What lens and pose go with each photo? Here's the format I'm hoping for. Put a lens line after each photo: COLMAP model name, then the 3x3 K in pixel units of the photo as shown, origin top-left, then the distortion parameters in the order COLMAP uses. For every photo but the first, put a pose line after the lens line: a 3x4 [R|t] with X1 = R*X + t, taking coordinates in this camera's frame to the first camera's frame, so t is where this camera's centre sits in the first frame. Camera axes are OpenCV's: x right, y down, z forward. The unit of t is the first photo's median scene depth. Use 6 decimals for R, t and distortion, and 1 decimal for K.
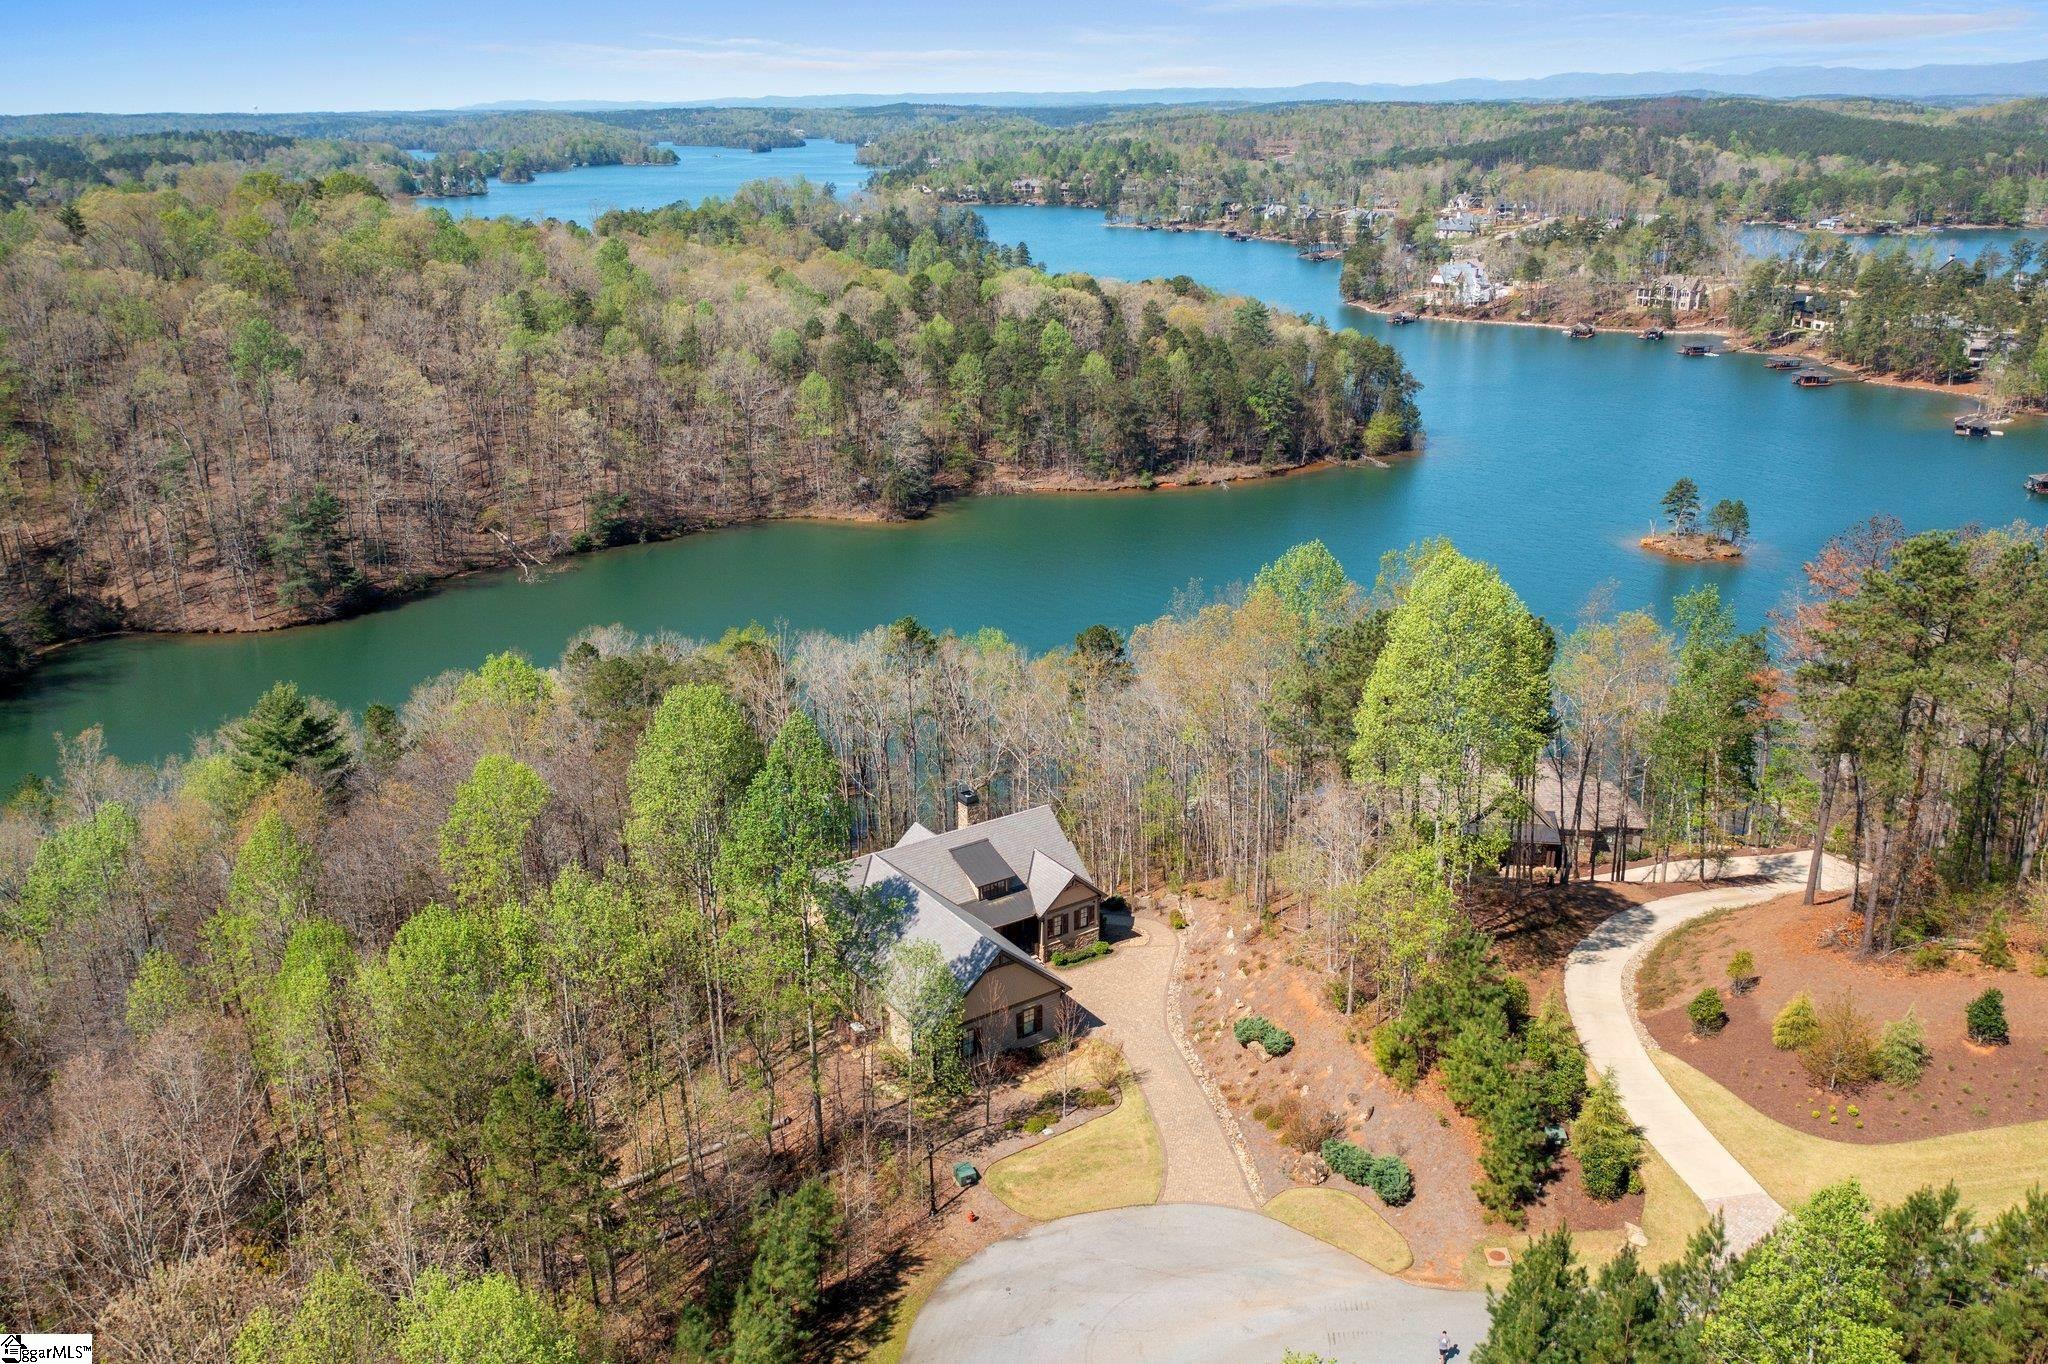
lens RADIAL K [[1615.0, 0, 1024.0], [0, 1615.0, 682.0], [0, 0, 1]] dist [-0.007956, -0.007770]
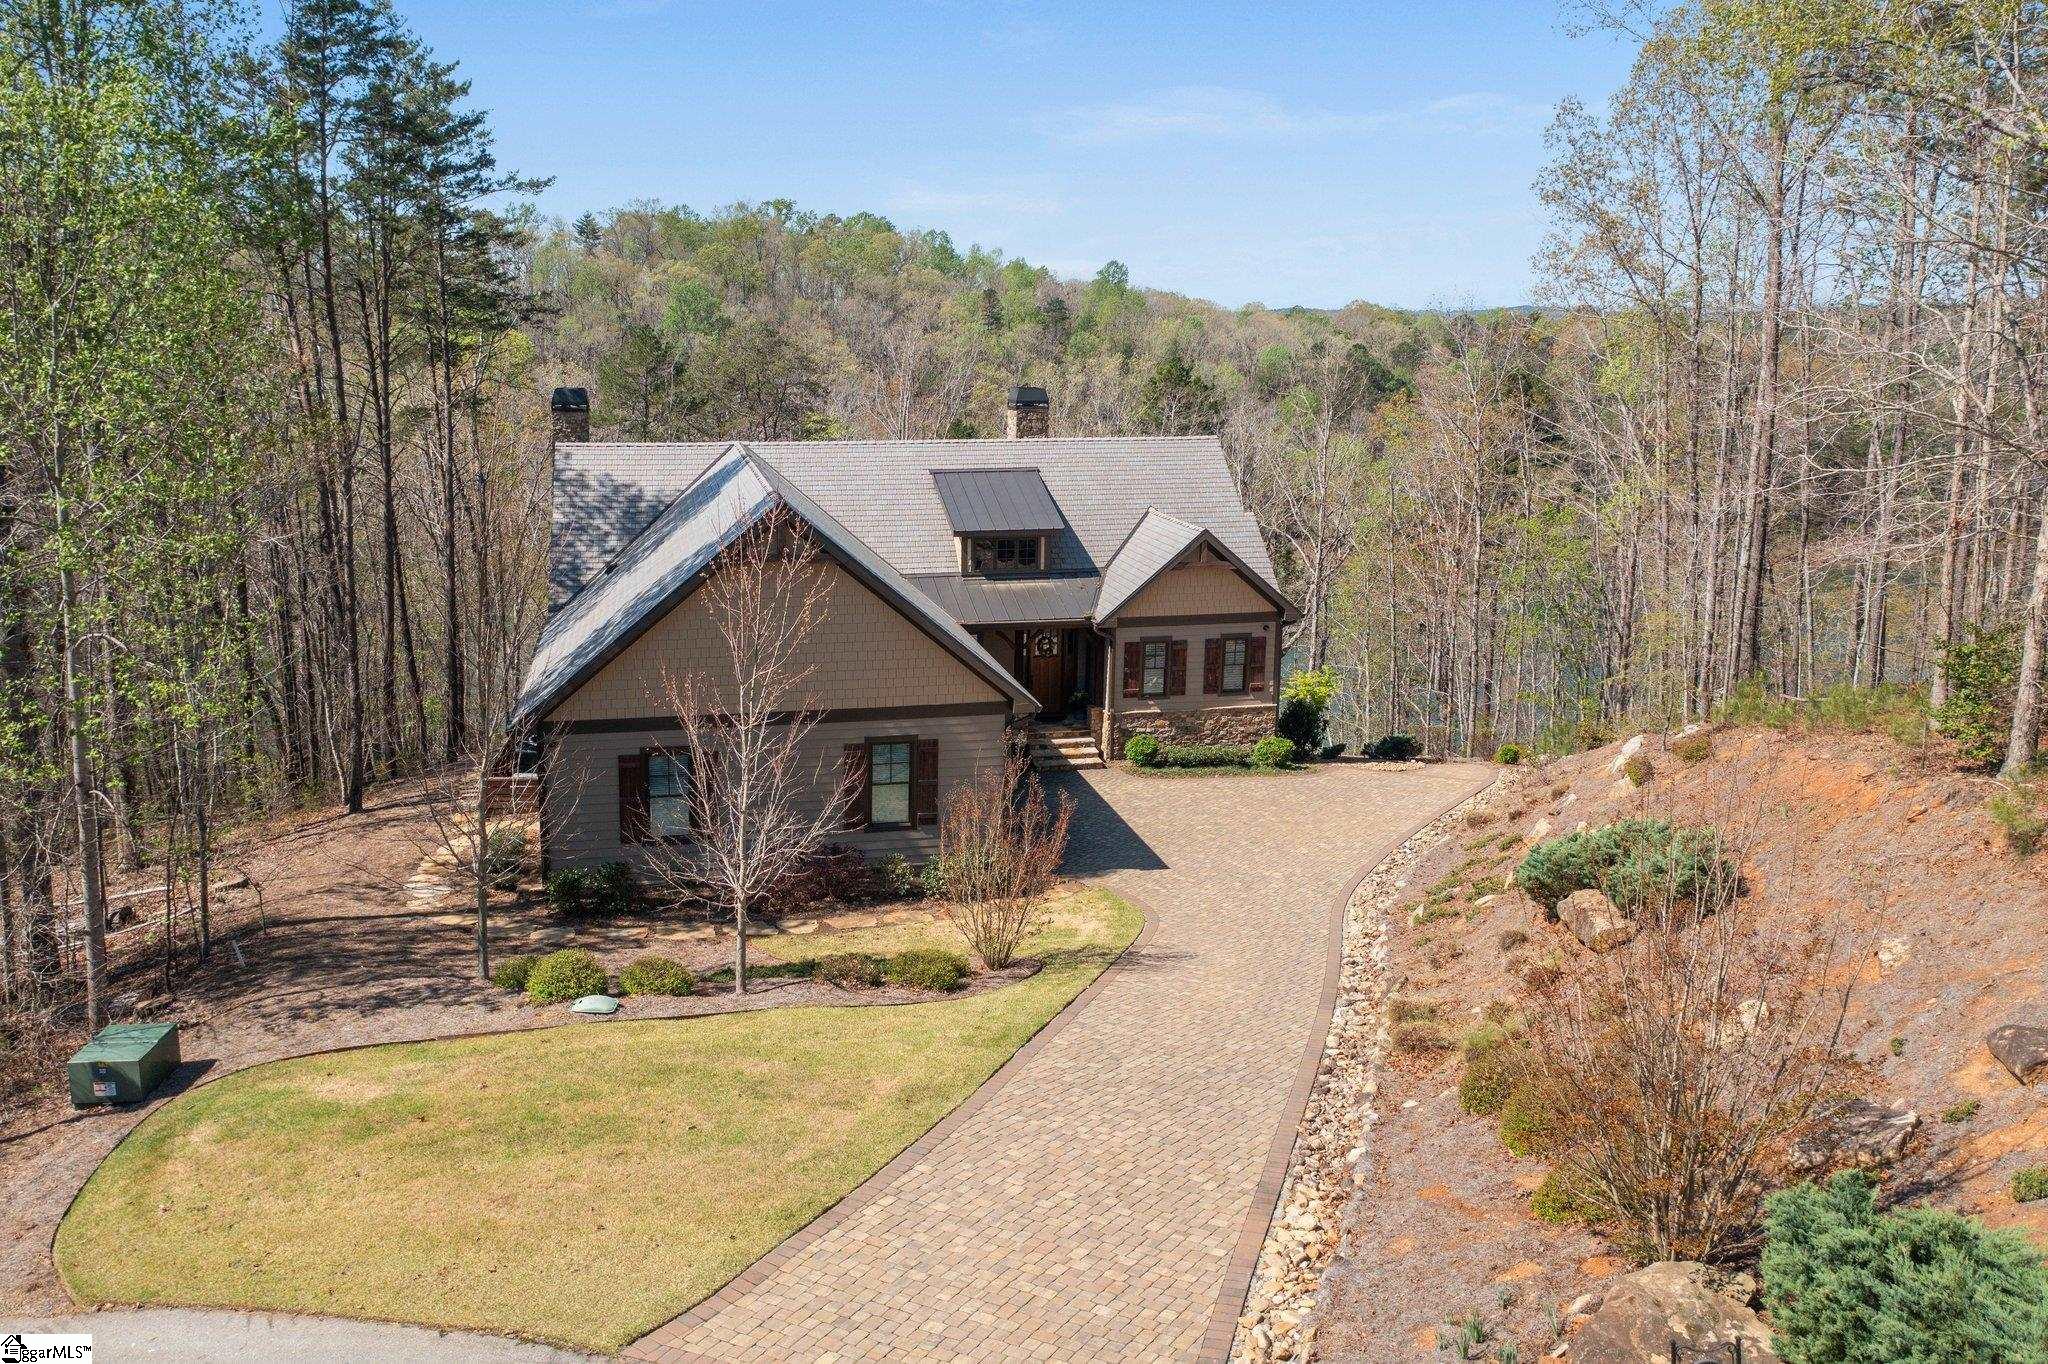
lens RADIAL K [[1615.0, 0, 1024.0], [0, 1615.0, 682.0], [0, 0, 1]] dist [-0.007956, -0.007770]
pose [[0.932890, 0.088239, -0.349185, 0.127711], [-0.131289, 0.986128, -0.101560, 0.198031], [0.335379, 0.140588, 0.931534, 0.627605]]
